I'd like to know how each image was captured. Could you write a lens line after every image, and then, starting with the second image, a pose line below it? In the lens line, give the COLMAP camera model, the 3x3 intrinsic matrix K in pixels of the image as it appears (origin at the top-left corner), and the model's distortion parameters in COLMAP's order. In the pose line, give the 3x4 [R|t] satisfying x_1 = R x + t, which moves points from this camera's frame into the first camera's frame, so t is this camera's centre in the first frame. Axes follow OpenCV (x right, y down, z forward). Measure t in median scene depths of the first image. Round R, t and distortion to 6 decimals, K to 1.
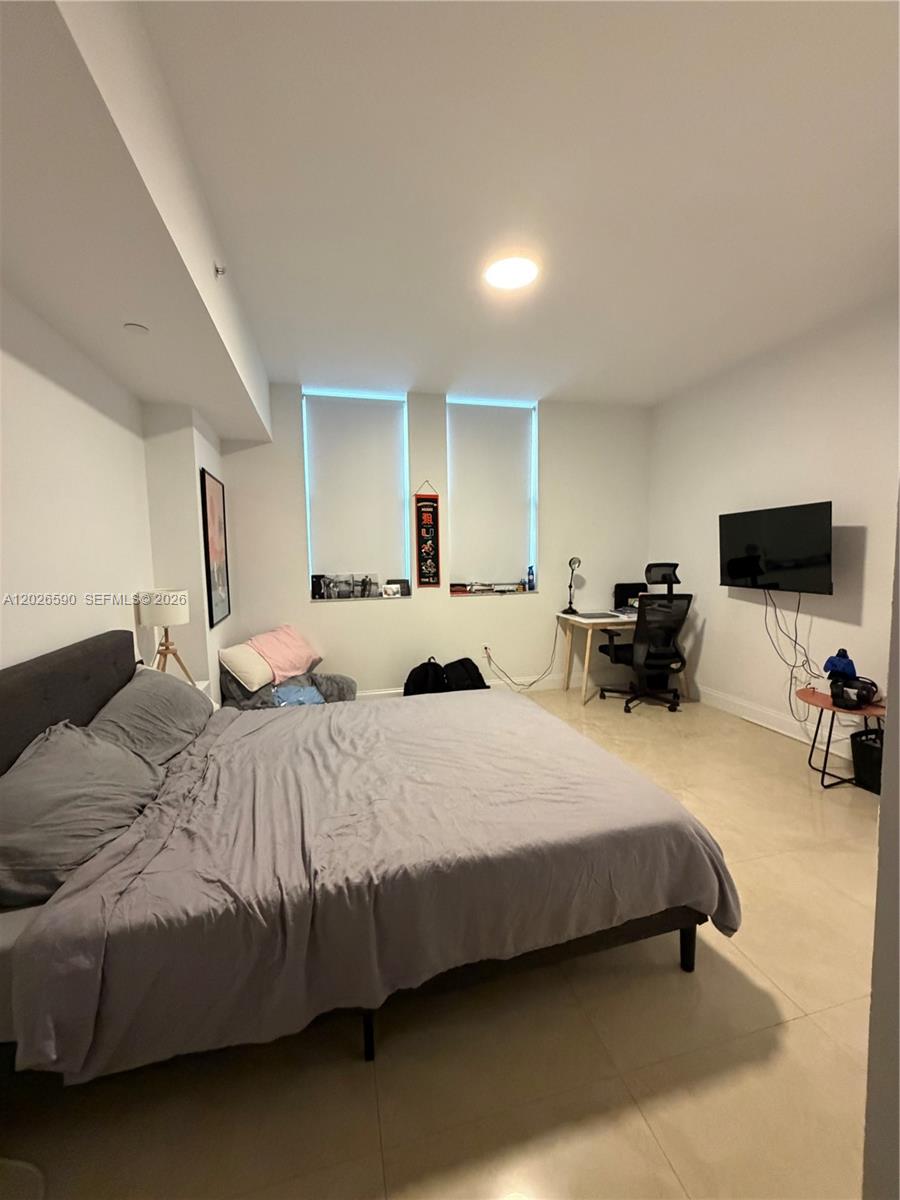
lens RADIAL K [[478.6, 0, 451.2], [0, 478.6, 598.3], [0, 0, 1]] dist [-0.001950, -0.000185]
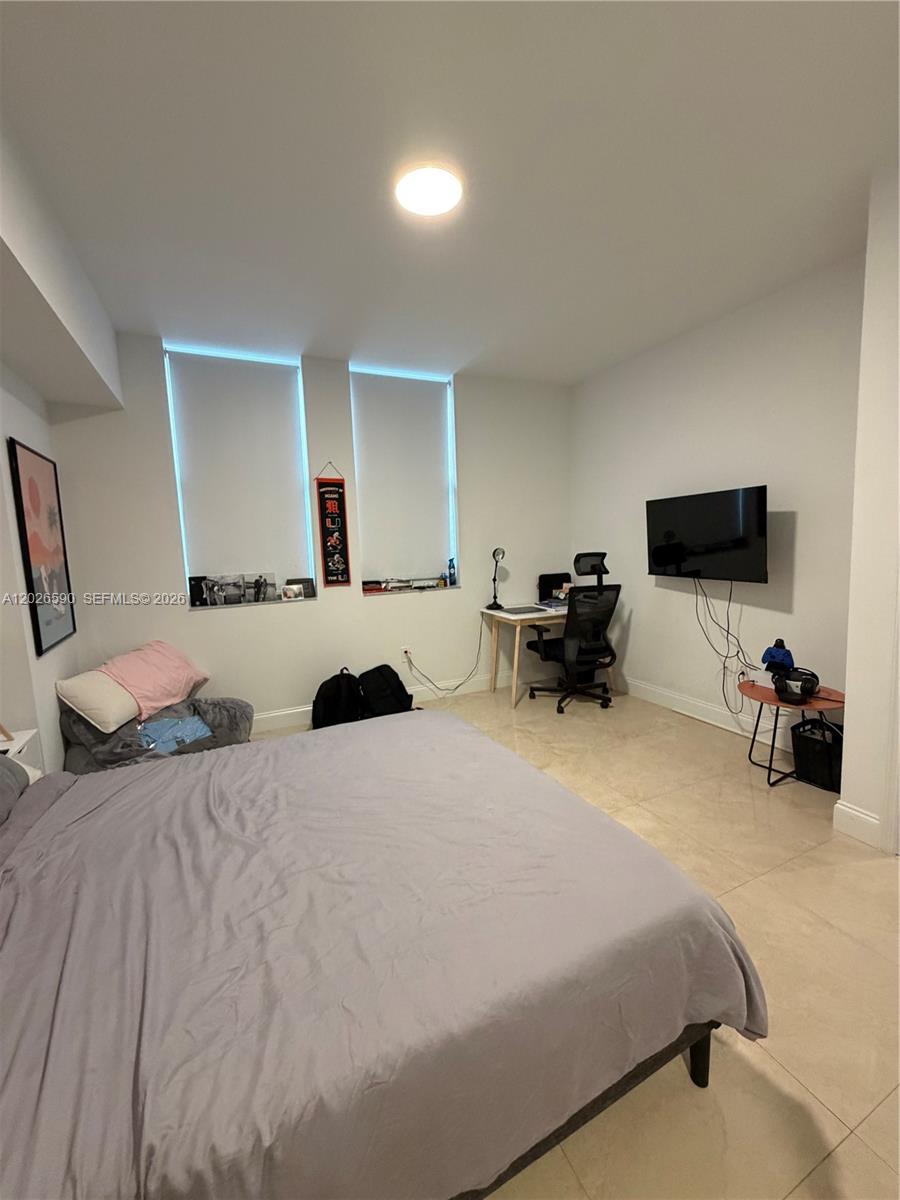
lens RADIAL K [[478.6, 0, 450.3], [0, 478.6, 599.3], [0, 0, 1]] dist [-0.001950, -0.000185]
pose [[0.982215, -0.040724, 0.183293, -0.006921], [0.036257, 0.998960, 0.027656, -0.019387], [-0.184228, -0.020518, 0.982669, 0.134089]]
